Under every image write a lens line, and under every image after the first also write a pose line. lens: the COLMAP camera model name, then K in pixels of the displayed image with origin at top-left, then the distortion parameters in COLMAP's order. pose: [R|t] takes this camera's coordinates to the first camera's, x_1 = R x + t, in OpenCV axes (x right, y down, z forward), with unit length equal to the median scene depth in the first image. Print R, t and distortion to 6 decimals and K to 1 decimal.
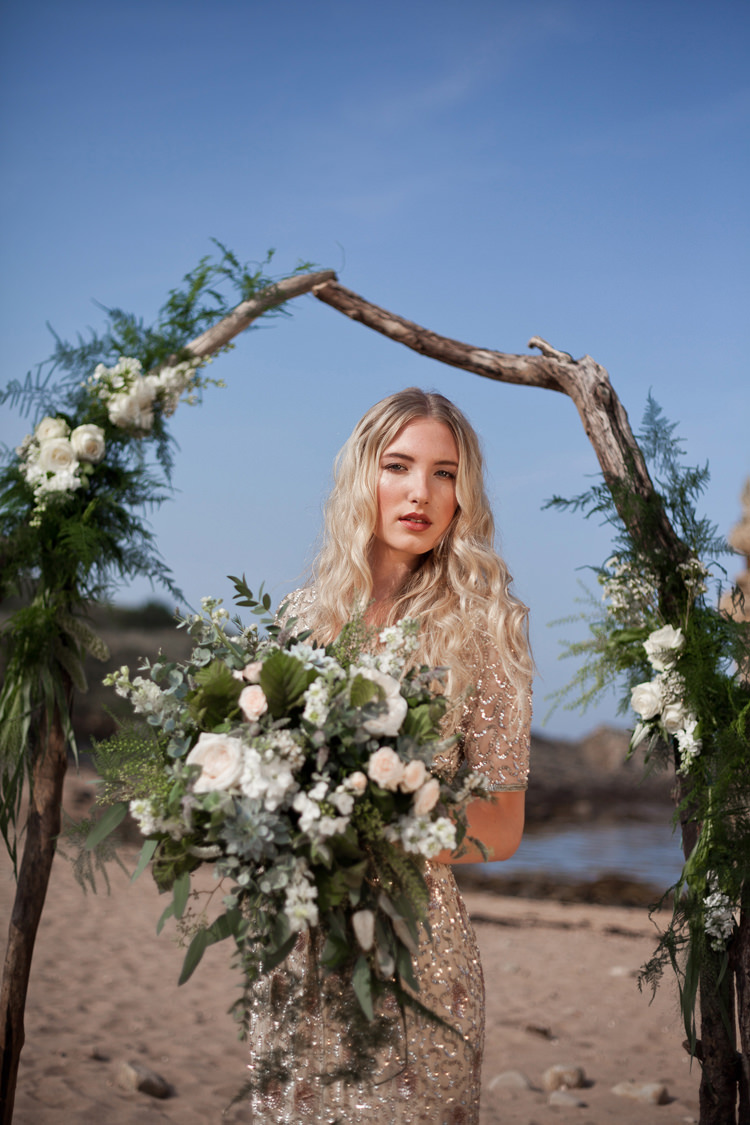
lens RADIAL K [[1645.1, 0, 378.7], [0, 1645.1, 545.4], [0, 0, 1]] dist [-0.102020, -0.037369]
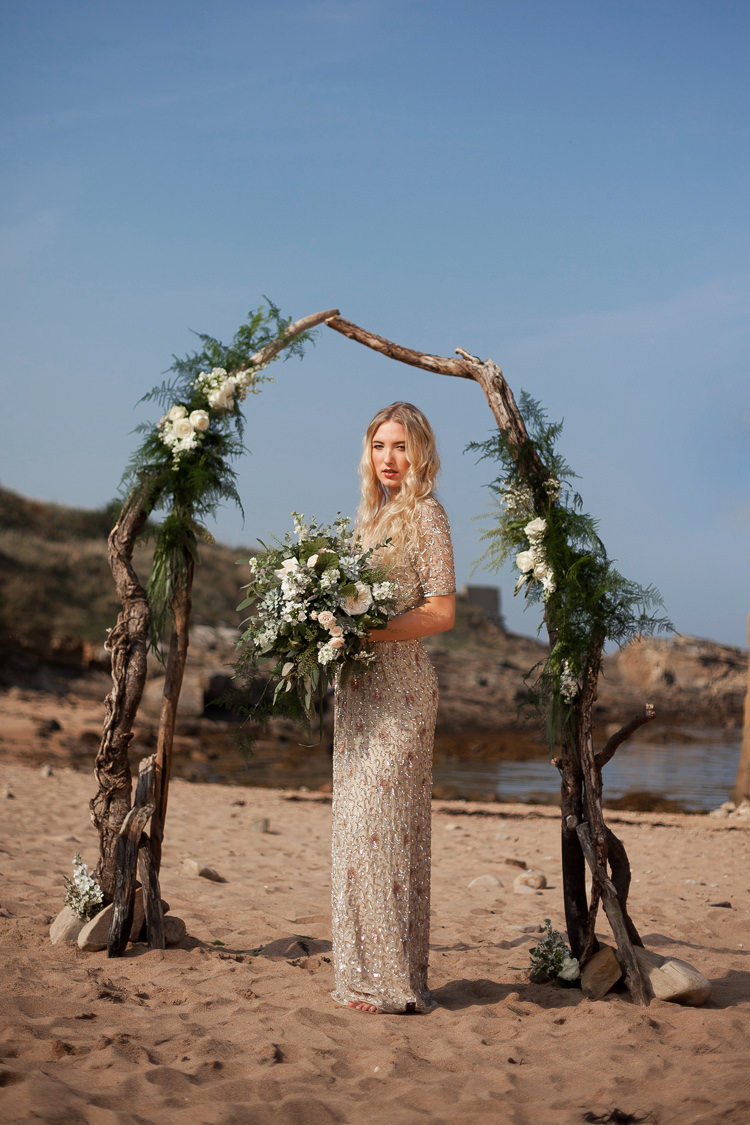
lens RADIAL K [[1981.5, 0, 375.3], [0, 1981.5, 434.8], [0, 0, 1]] dist [-0.081833, -0.060692]
pose [[0.999729, -0.023247, -0.000754, 0.009860], [0.023248, 0.999728, 0.001824, -0.045206], [0.000712, -0.001841, 0.999998, -1.058760]]
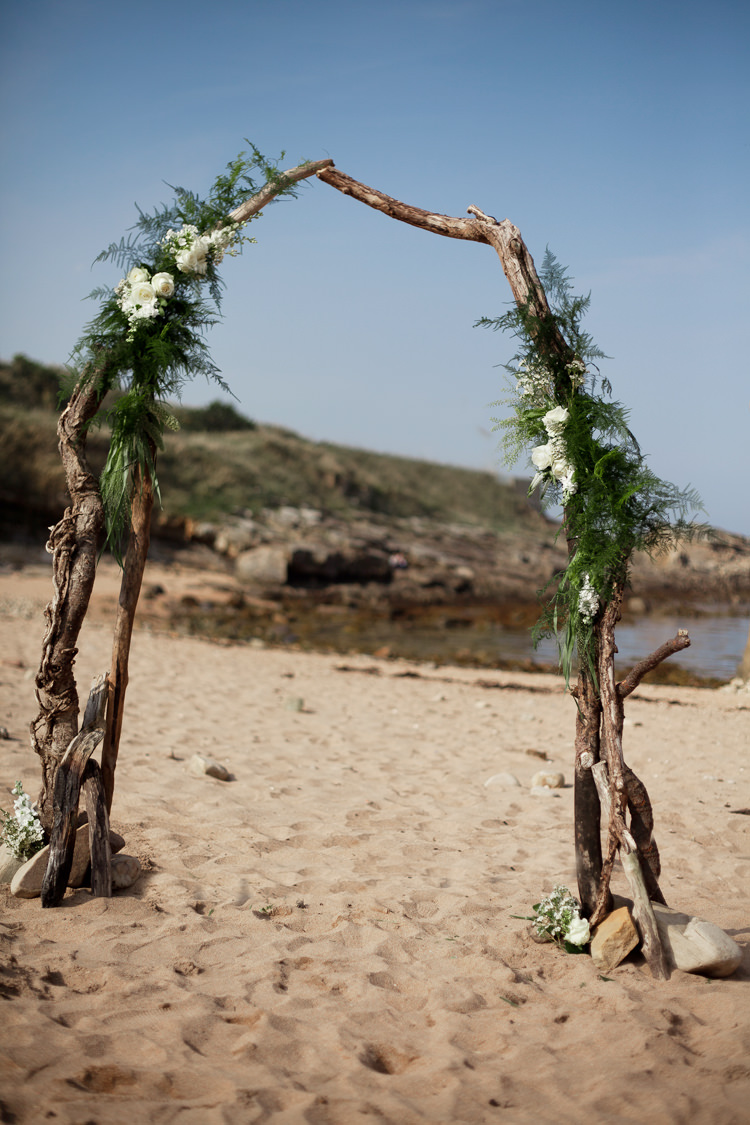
lens RADIAL K [[1645.1, 0, 378.7], [0, 1645.1, 545.4], [0, 0, 1]] dist [-0.102020, -0.037369]
pose [[0.999184, -0.001869, -0.040348, 0.073954], [0.006690, 0.992789, 0.119690, -0.004302], [0.039833, -0.119862, 0.991991, -0.471479]]
